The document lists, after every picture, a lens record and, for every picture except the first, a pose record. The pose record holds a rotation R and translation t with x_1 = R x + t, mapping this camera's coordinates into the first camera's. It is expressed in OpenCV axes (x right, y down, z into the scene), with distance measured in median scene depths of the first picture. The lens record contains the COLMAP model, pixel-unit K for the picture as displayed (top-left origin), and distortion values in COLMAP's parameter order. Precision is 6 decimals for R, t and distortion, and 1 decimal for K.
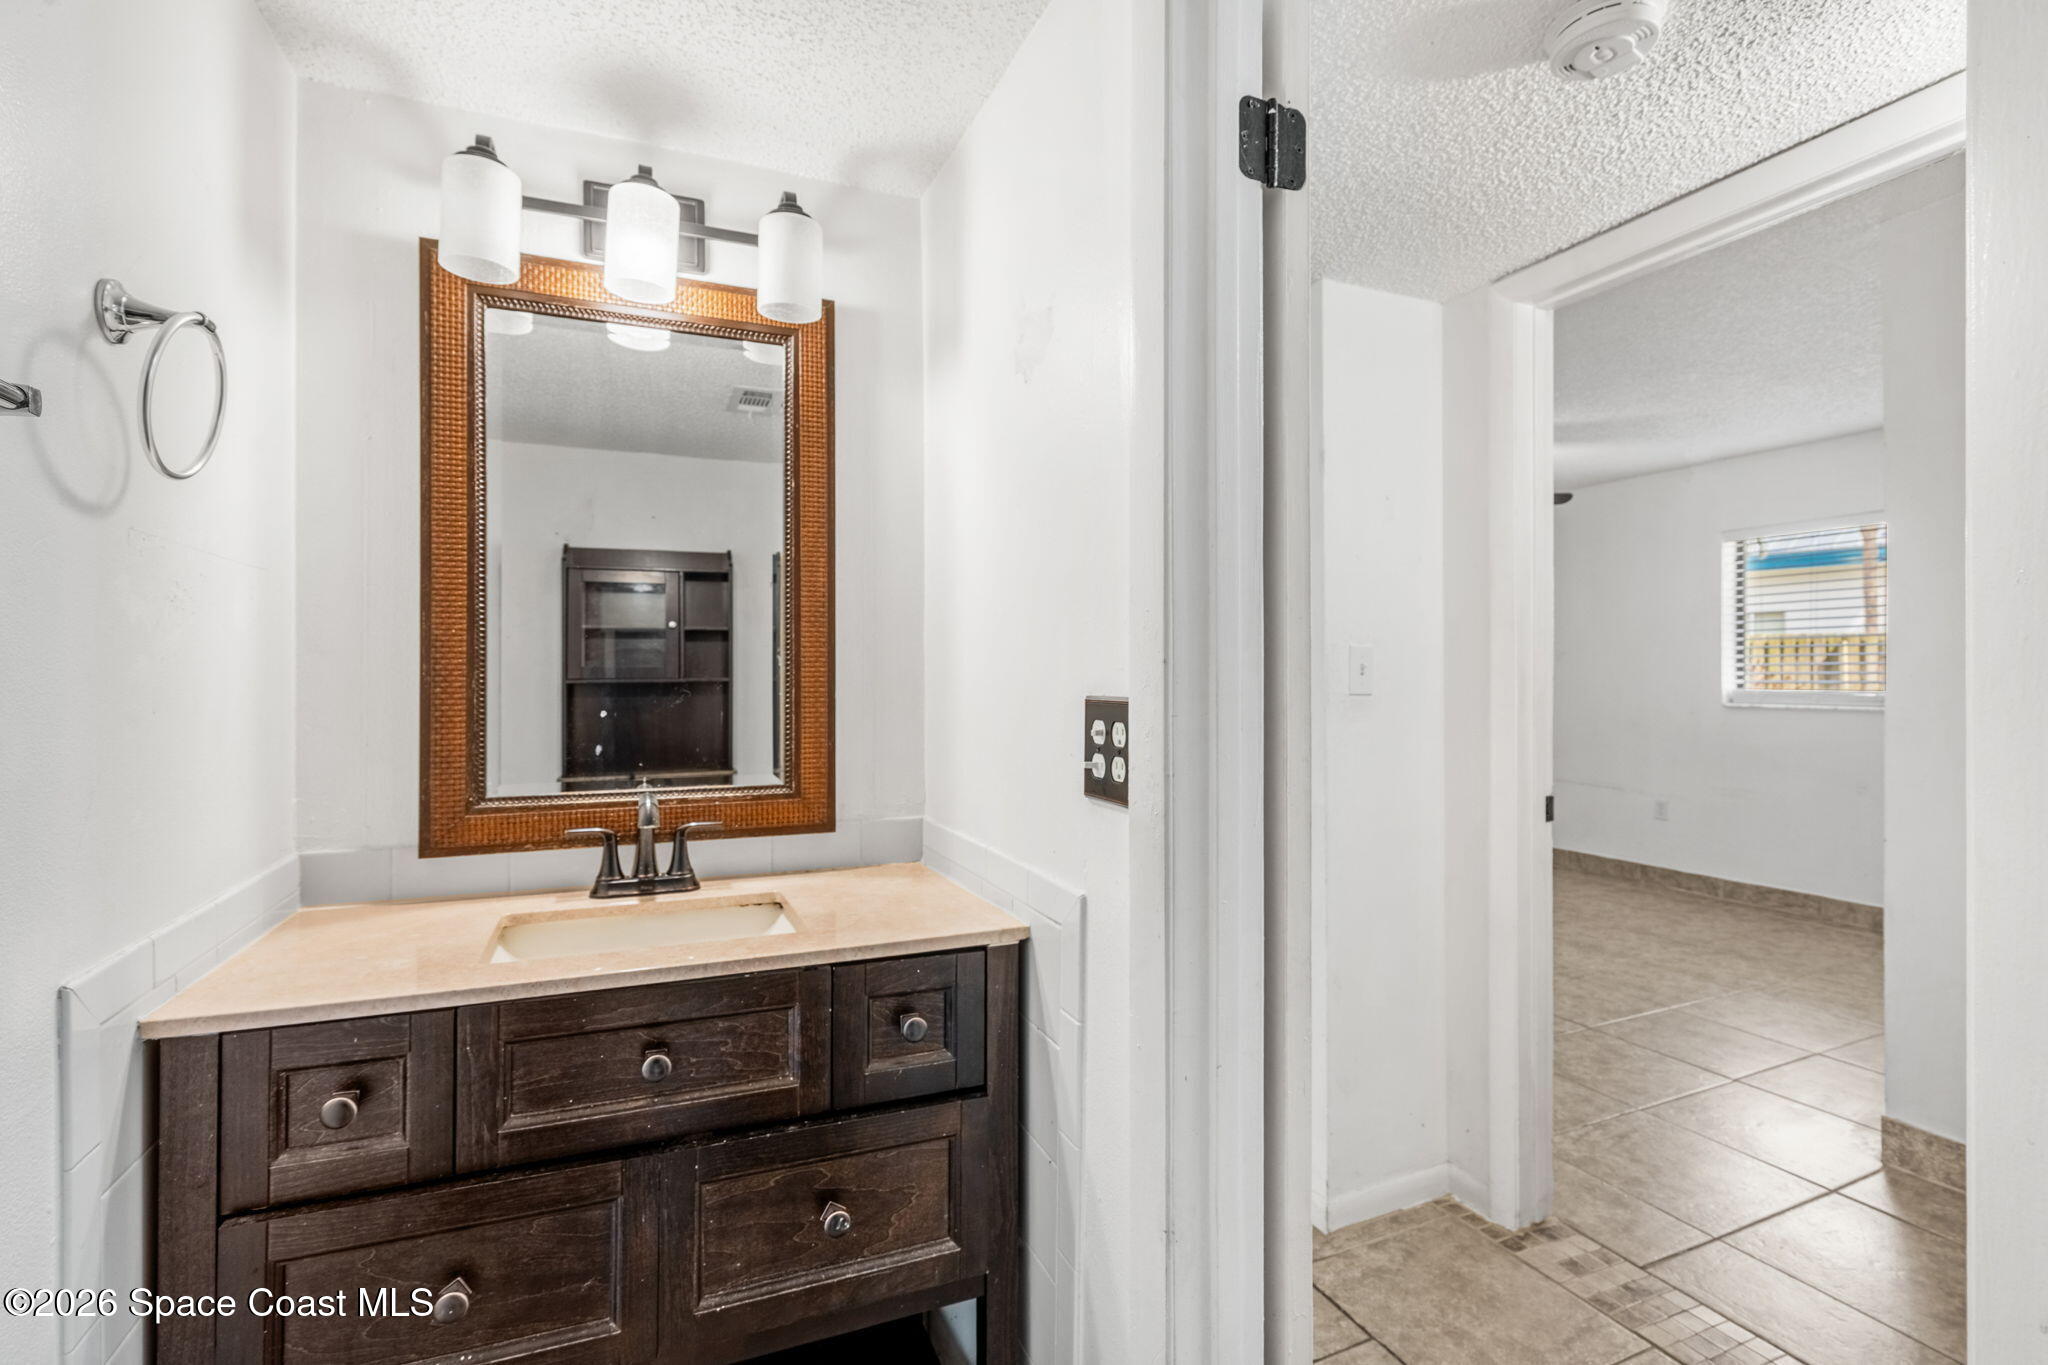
lens RADIAL K [[920.4, 0, 1013.4], [0, 920.4, 674.5], [0, 0, 1]] dist [-0.005791, 0.001186]
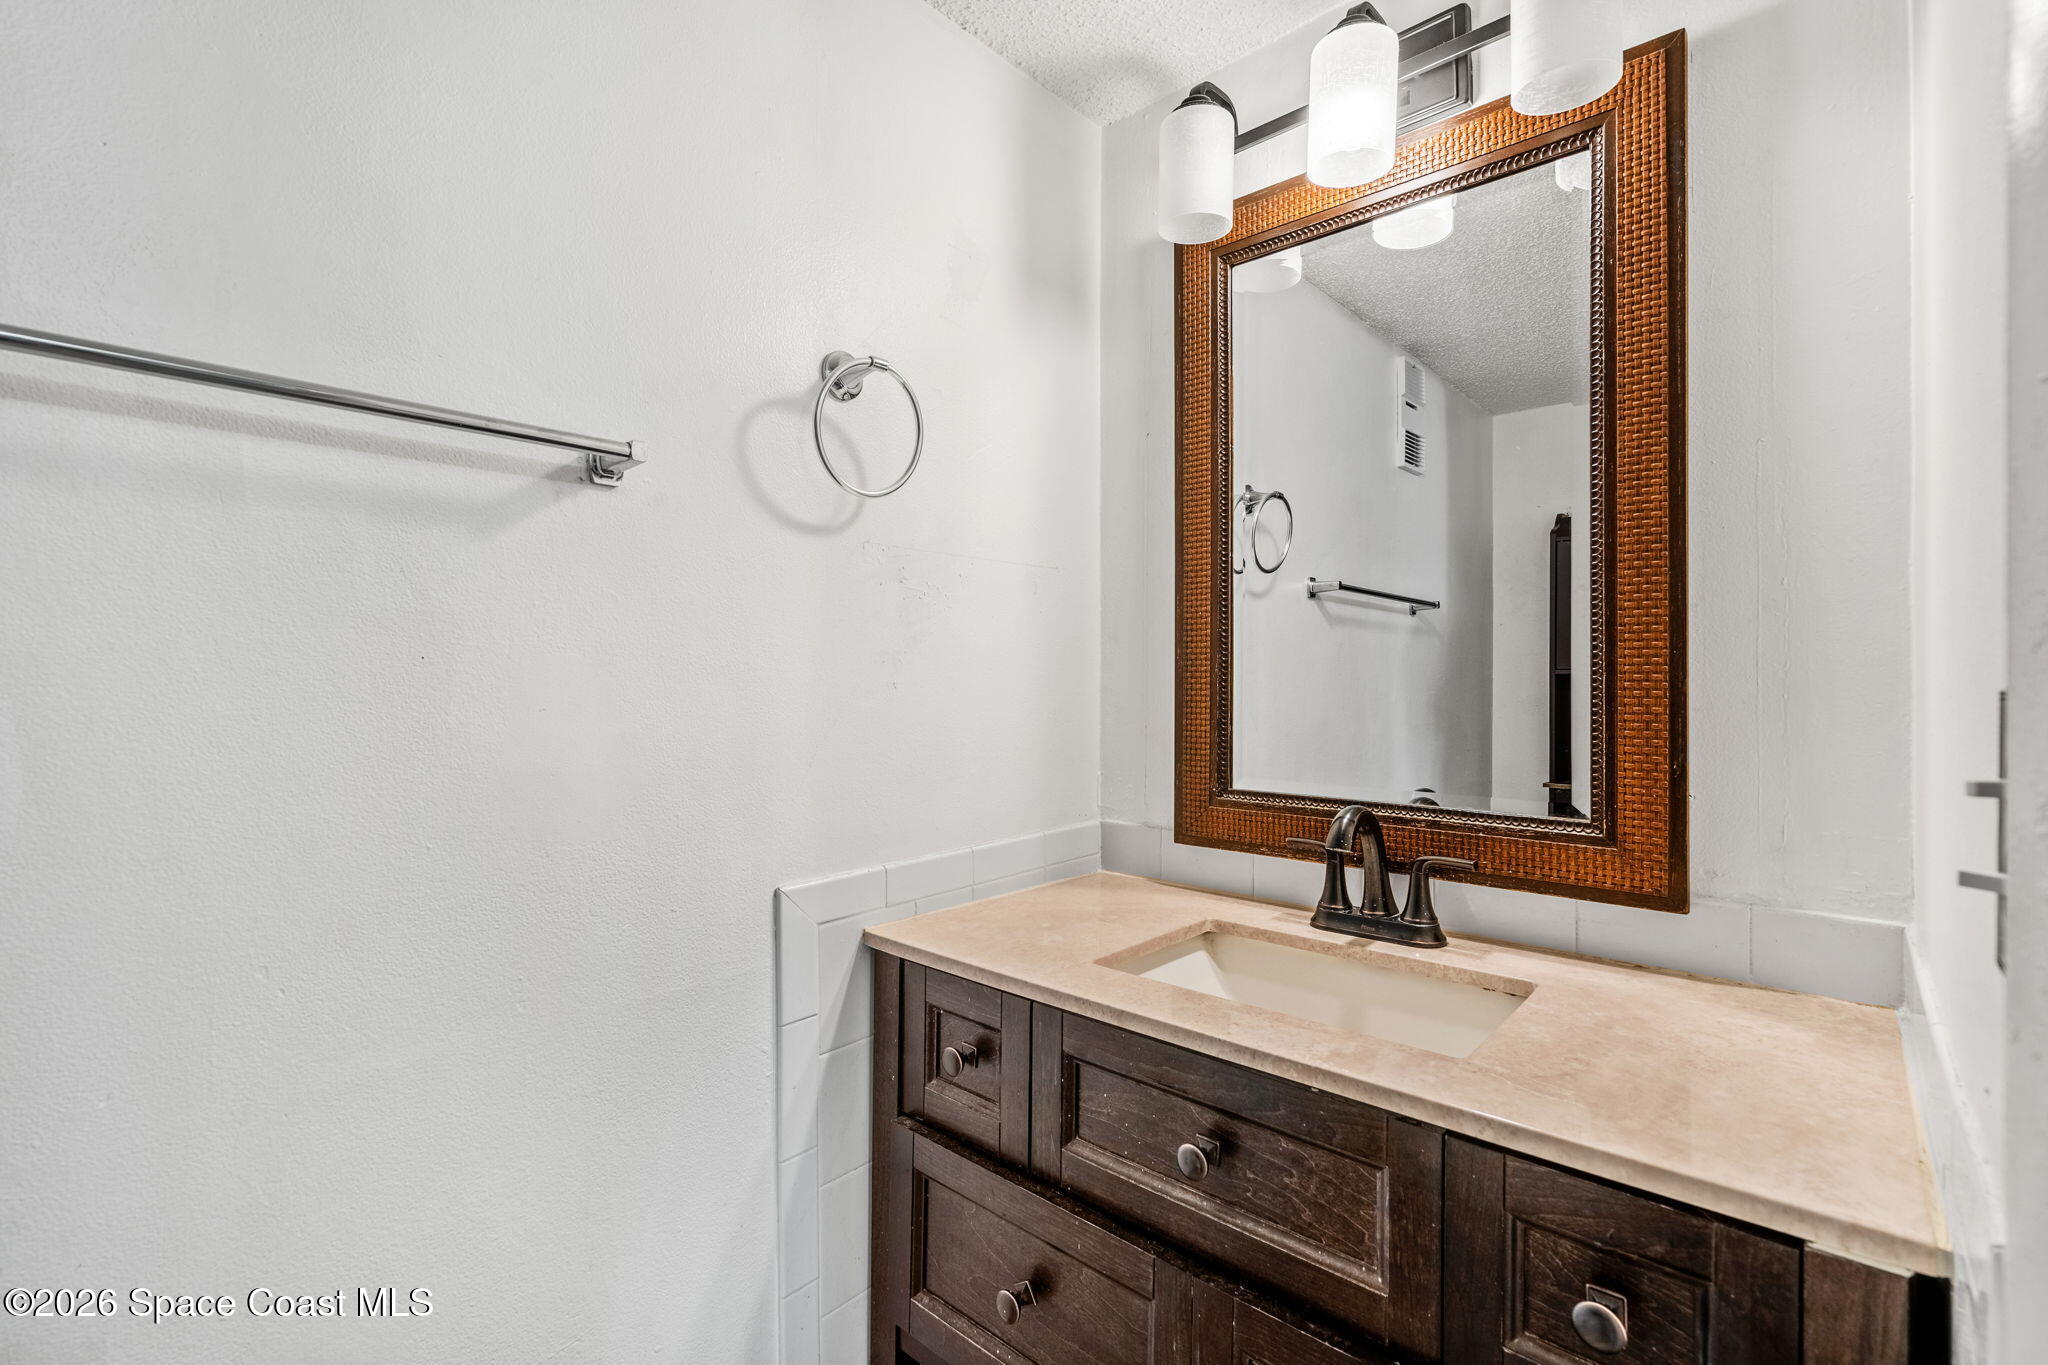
lens RADIAL K [[920.4, 0, 1013.4], [0, 920.4, 674.5], [0, 0, 1]] dist [-0.005791, 0.001186]
pose [[0.435154, -0.000127, -0.900356, 0.179524], [0.002640, 0.999996, 0.001135, 0.015287], [0.900352, -0.002871, 0.435152, 0.402991]]
